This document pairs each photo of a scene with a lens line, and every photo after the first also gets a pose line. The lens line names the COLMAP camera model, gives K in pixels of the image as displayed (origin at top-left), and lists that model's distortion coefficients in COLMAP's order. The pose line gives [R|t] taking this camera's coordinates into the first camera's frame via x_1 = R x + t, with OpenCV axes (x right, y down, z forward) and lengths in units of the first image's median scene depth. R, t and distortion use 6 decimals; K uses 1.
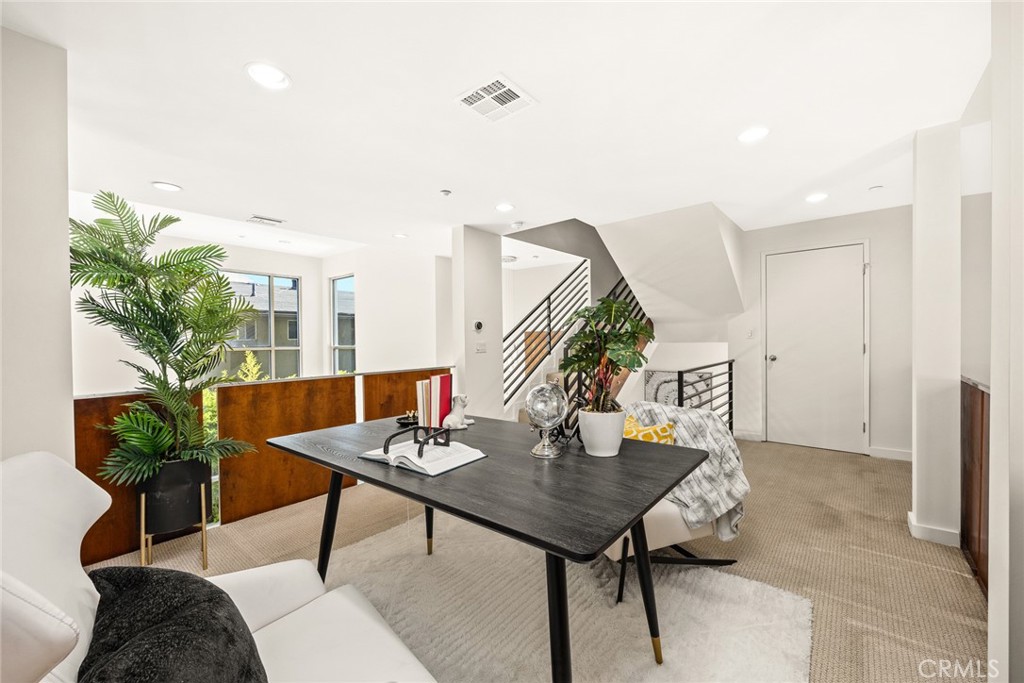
lens RADIAL K [[412.7, 0, 512.0], [0, 412.7, 341.5], [0, 0, 1]] dist [-0.000192, 0.000032]
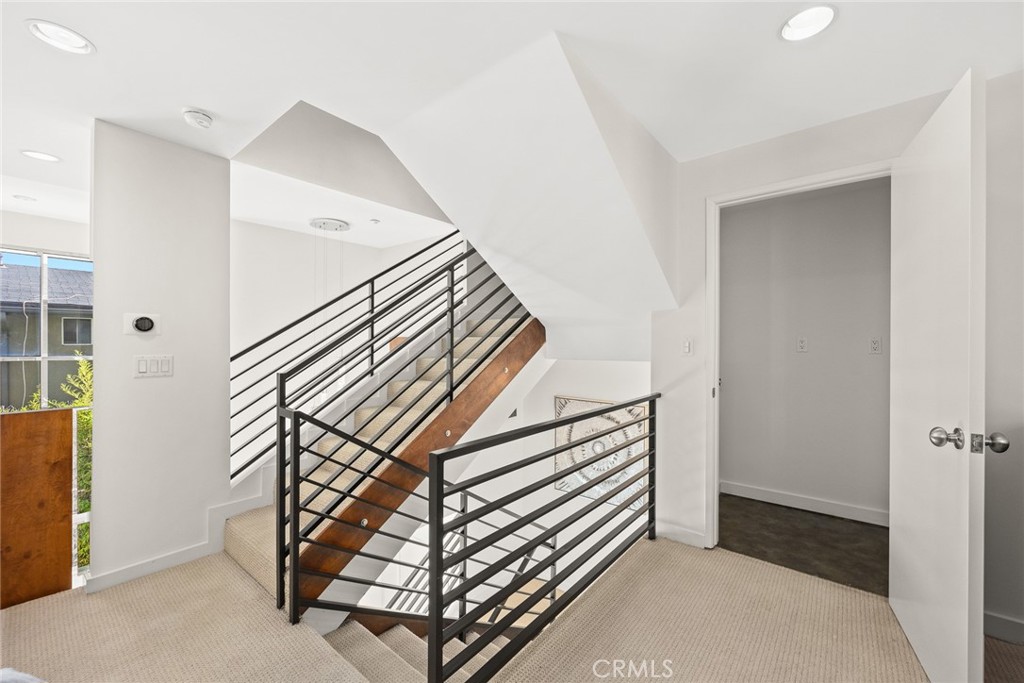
lens RADIAL K [[407.8, 0, 512.0], [0, 407.8, 341.5], [0, 0, 1]] dist [-0.040819, 0.000050]
pose [[0.999876, 0.012766, 0.009270, 0.336458], [-0.012586, 0.999737, -0.019156, -0.012737], [-0.009512, 0.019037, 0.999774, 0.463929]]
